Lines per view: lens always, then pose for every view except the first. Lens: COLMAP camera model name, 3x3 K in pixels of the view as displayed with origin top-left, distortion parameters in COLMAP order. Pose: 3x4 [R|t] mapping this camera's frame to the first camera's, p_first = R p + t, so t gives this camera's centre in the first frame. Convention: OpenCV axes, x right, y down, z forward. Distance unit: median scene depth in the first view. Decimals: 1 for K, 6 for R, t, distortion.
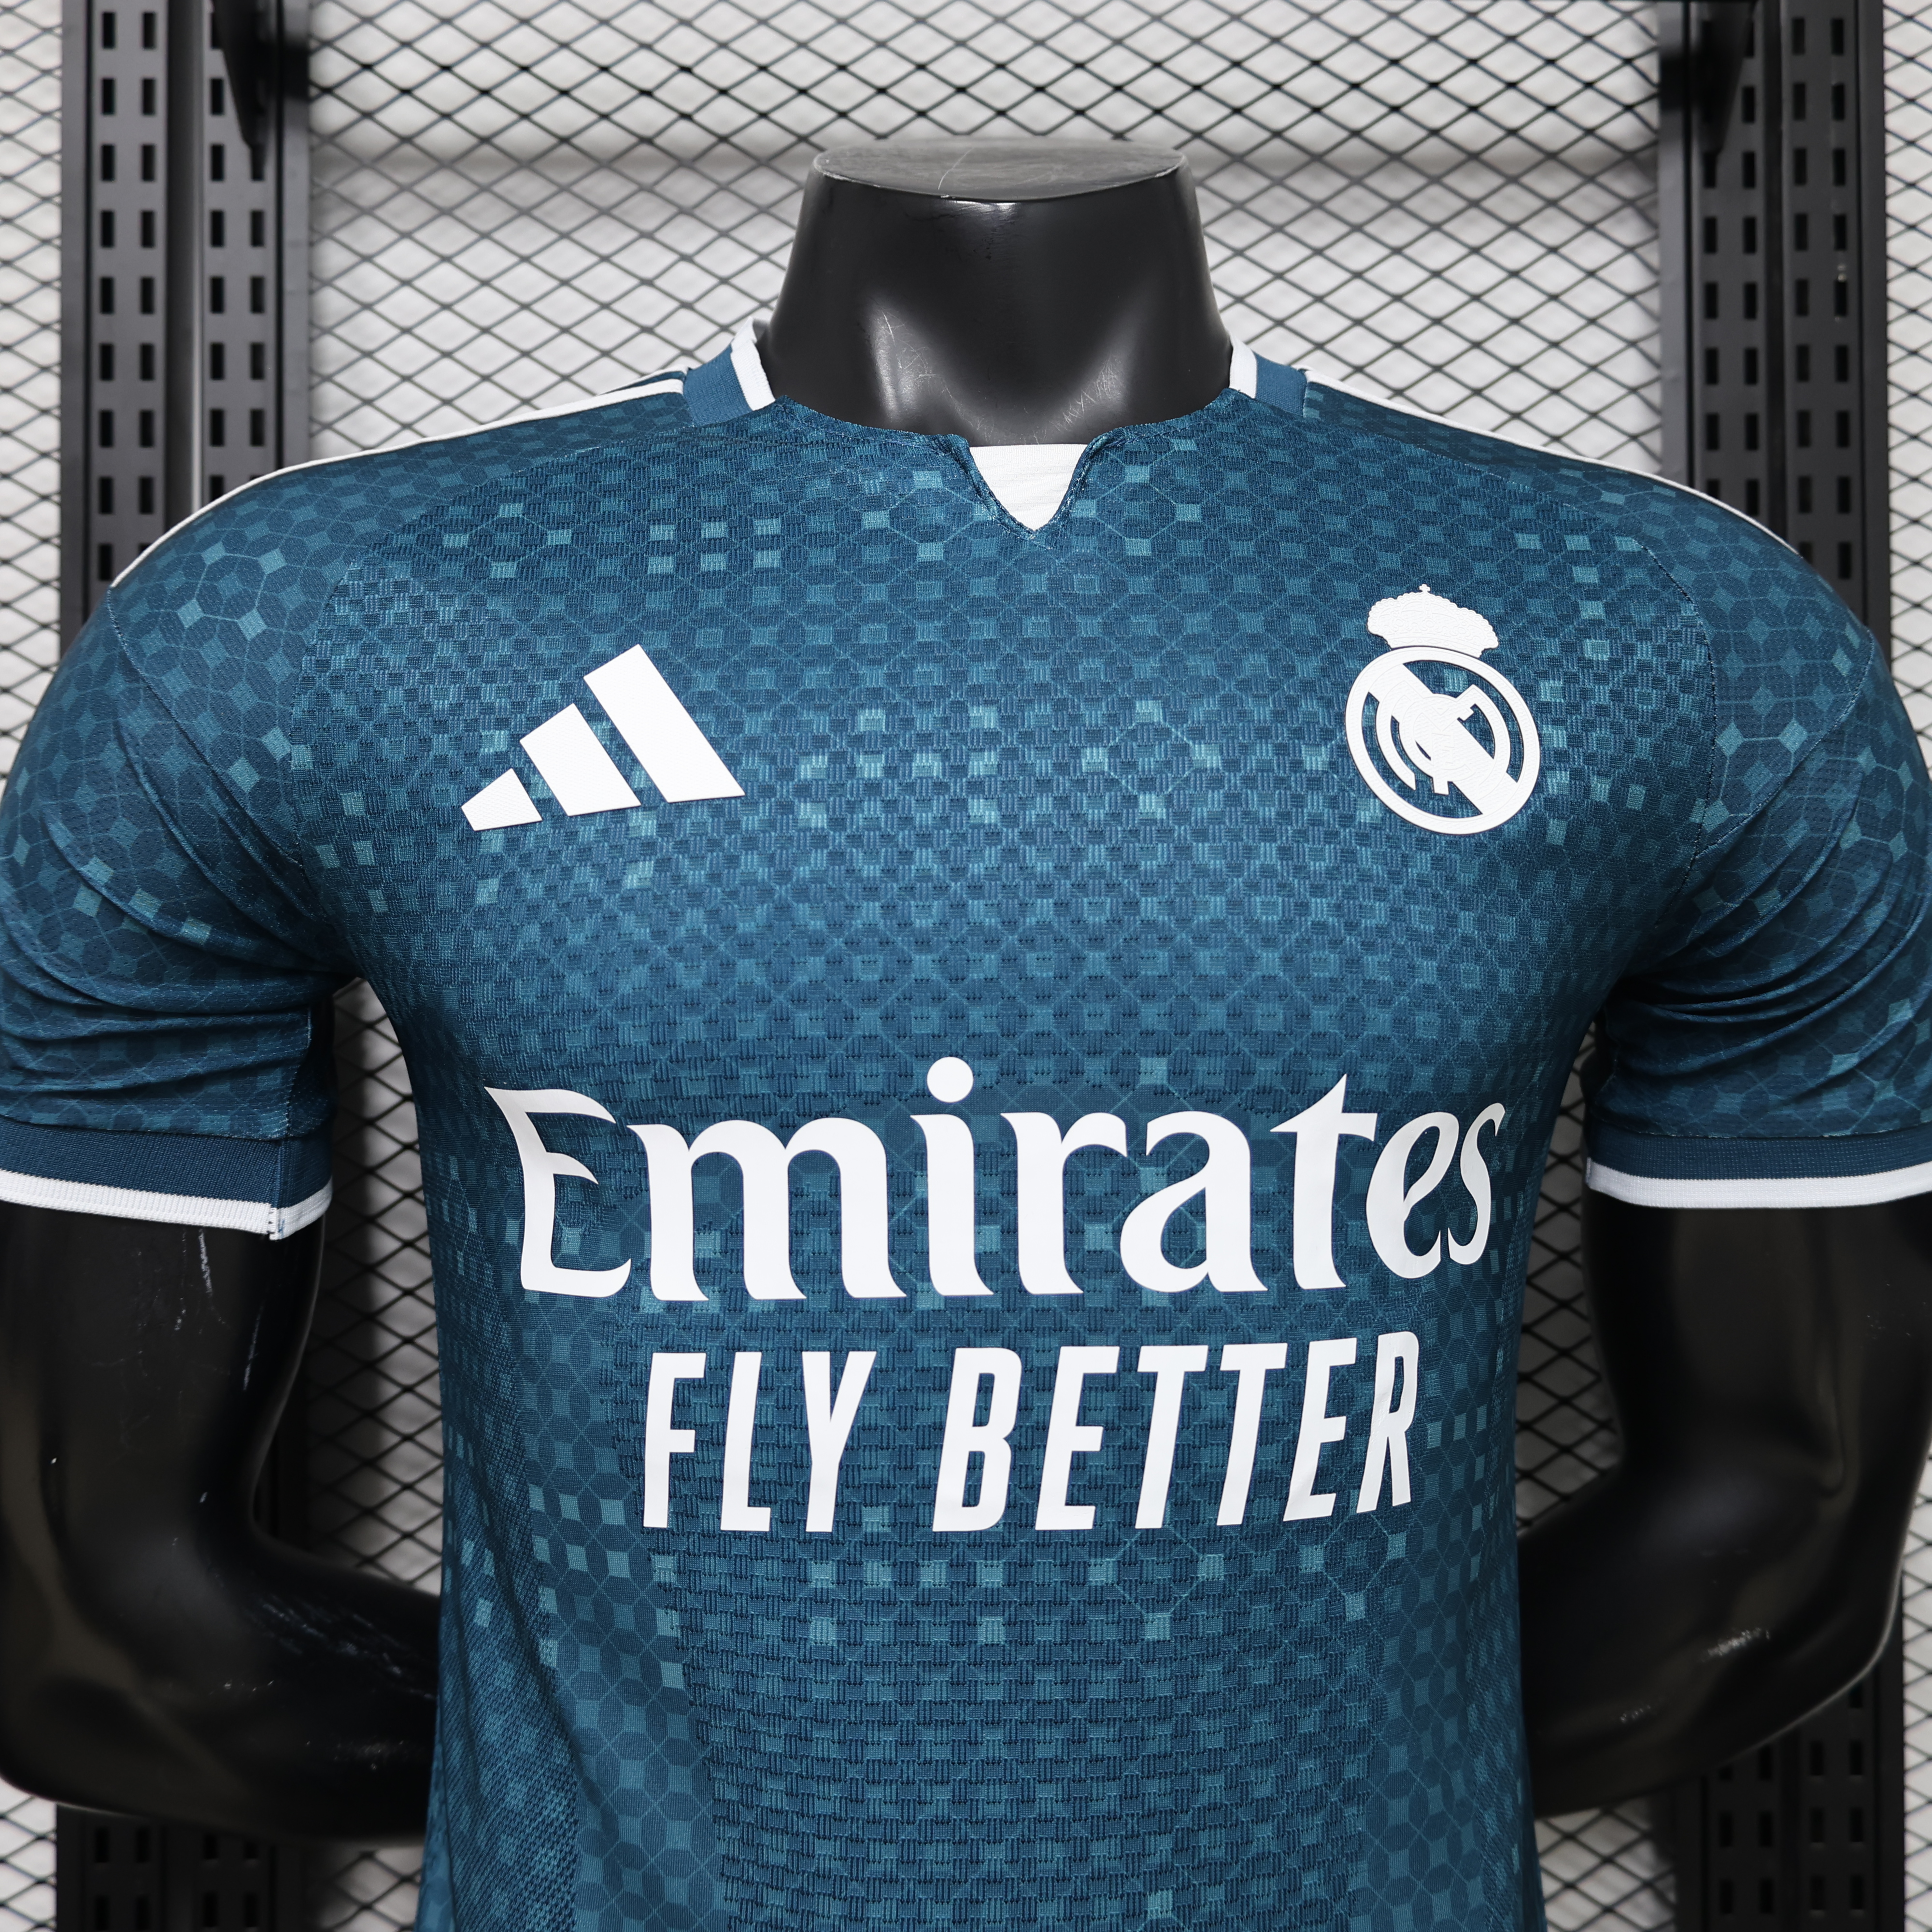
lens RADIAL K [[2161.3, 0, 1055.8], [0, 2161.3, 901.2], [0, 0, 1]] dist [-0.002737, 0.007165]
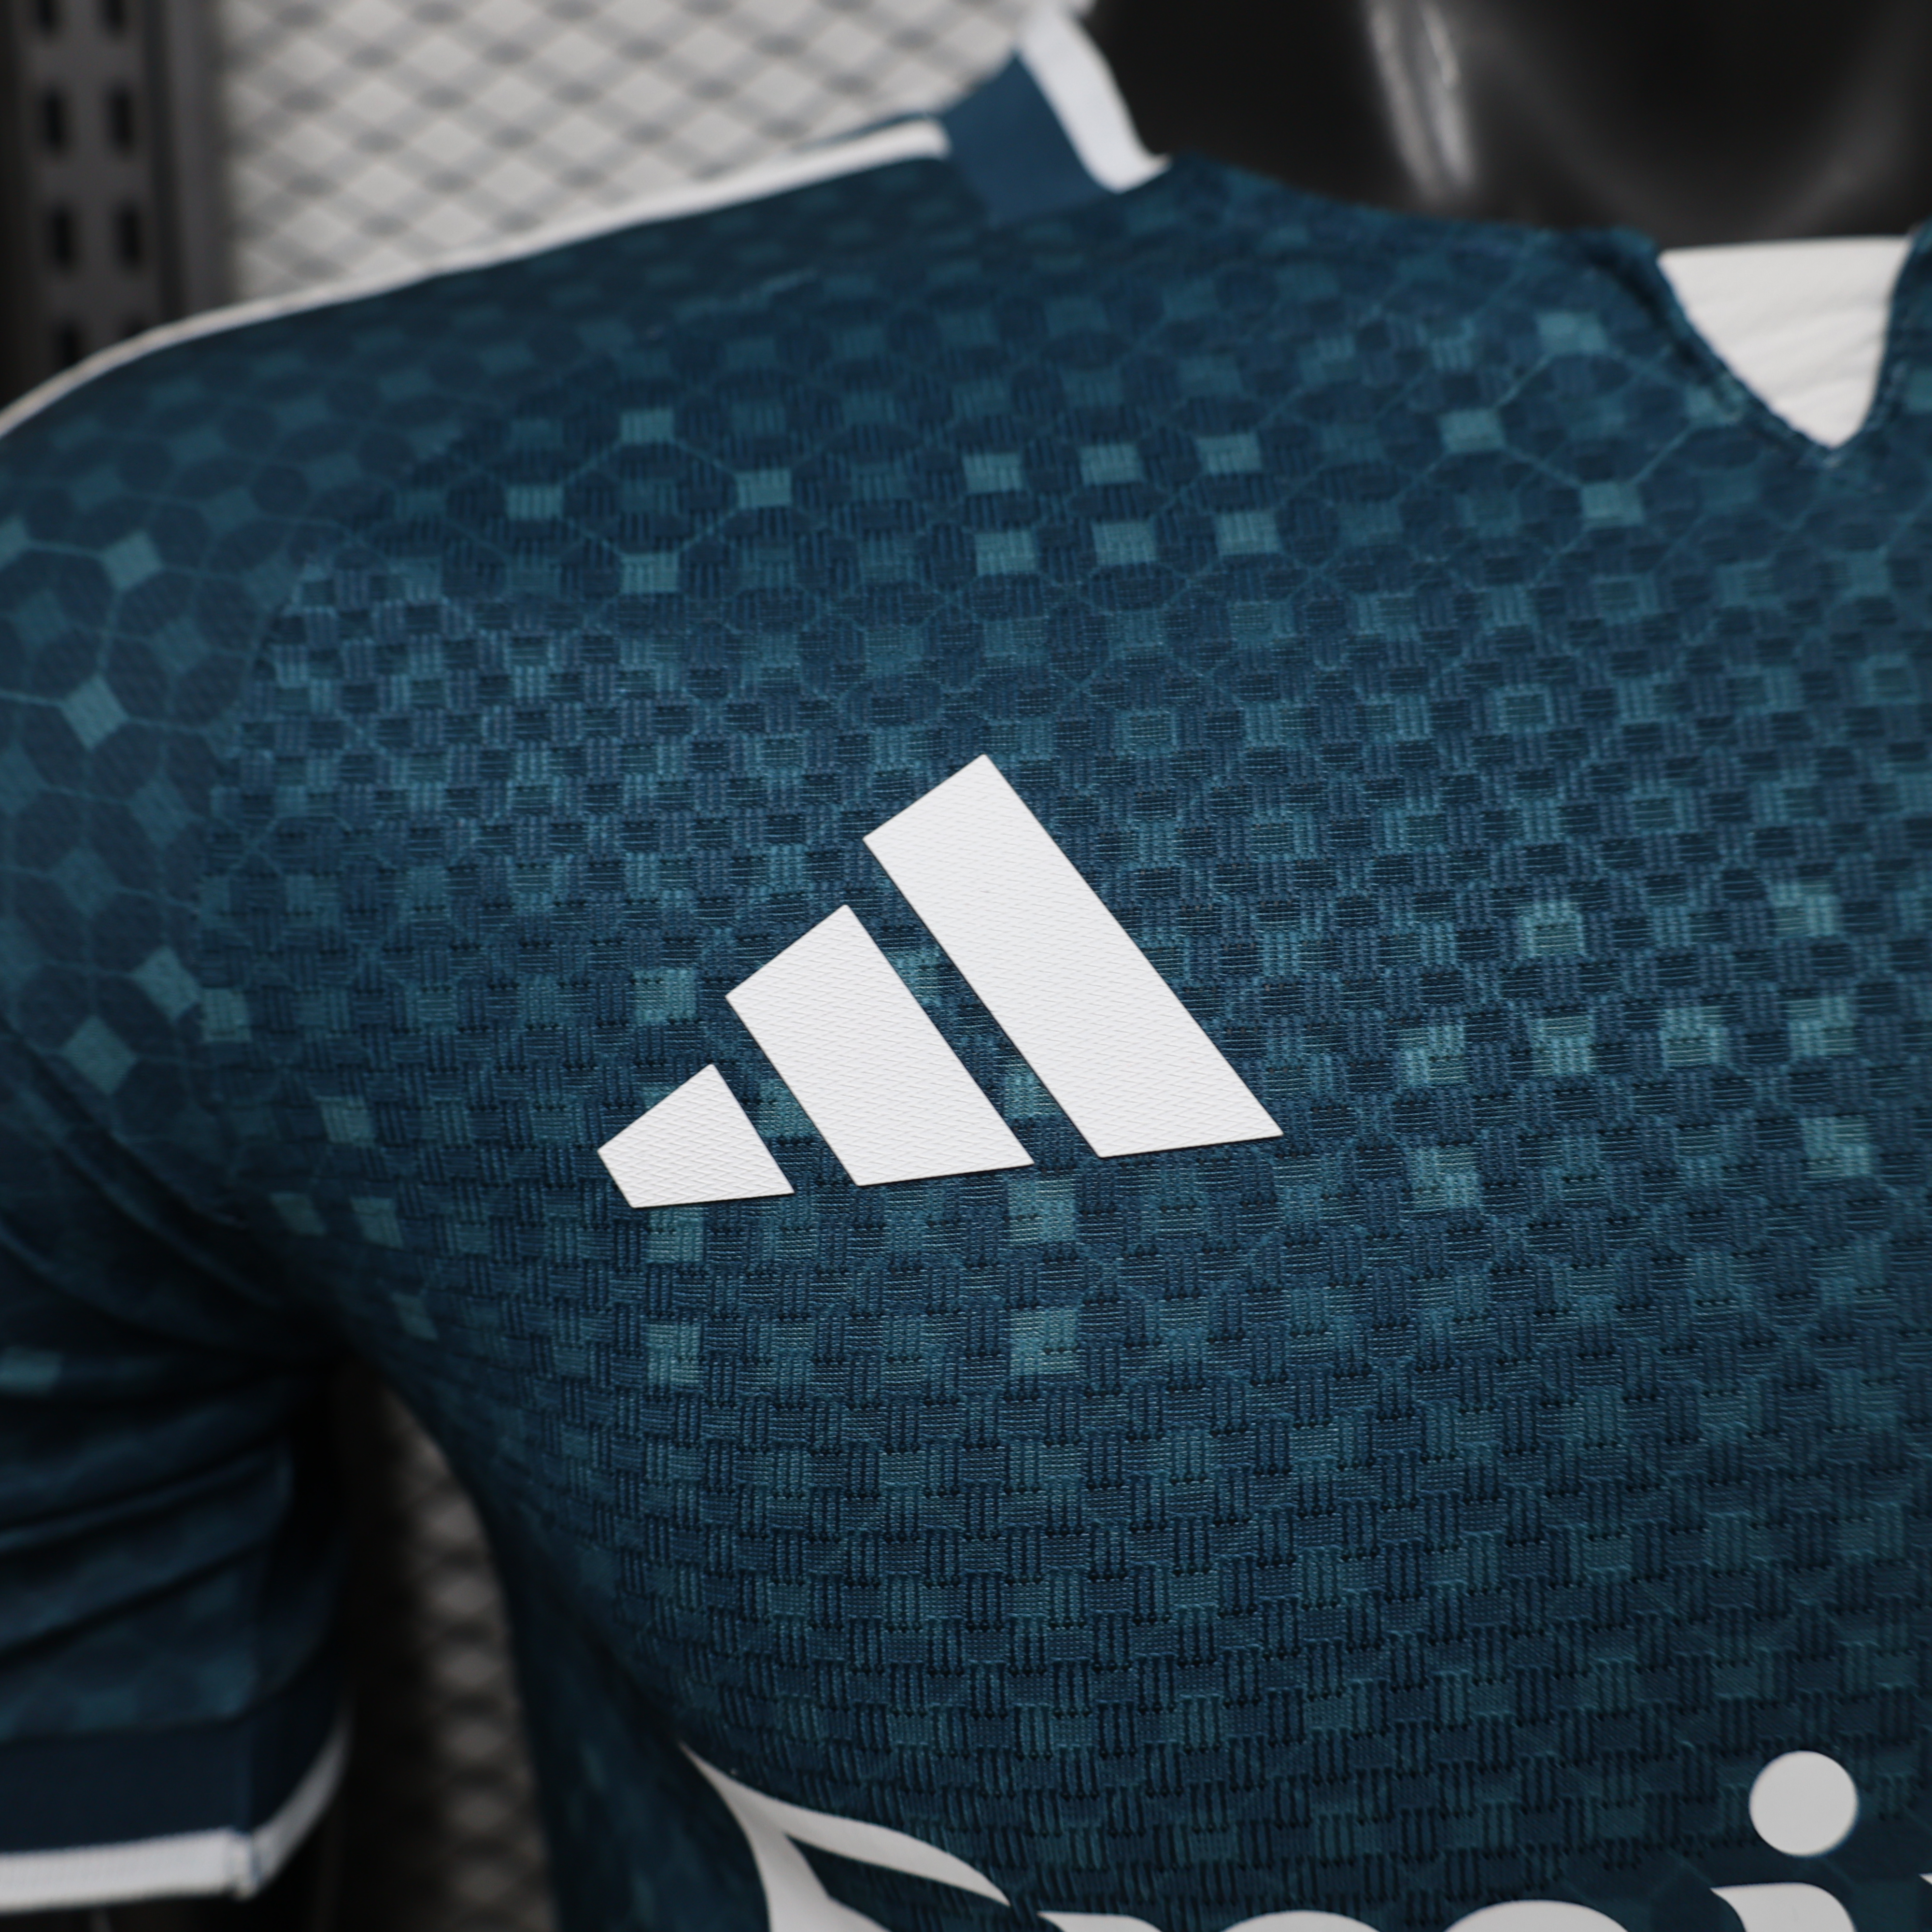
lens RADIAL K [[2161.3, 0, 1055.8], [0, 2161.3, 901.2], [0, 0, 1]] dist [-0.002737, 0.007165]
pose [[0.999515, -0.030795, 0.004695, -0.179537], [0.030125, 0.993921, 0.105890, -0.133114], [-0.007927, -0.105697, 0.994367, 0.559741]]
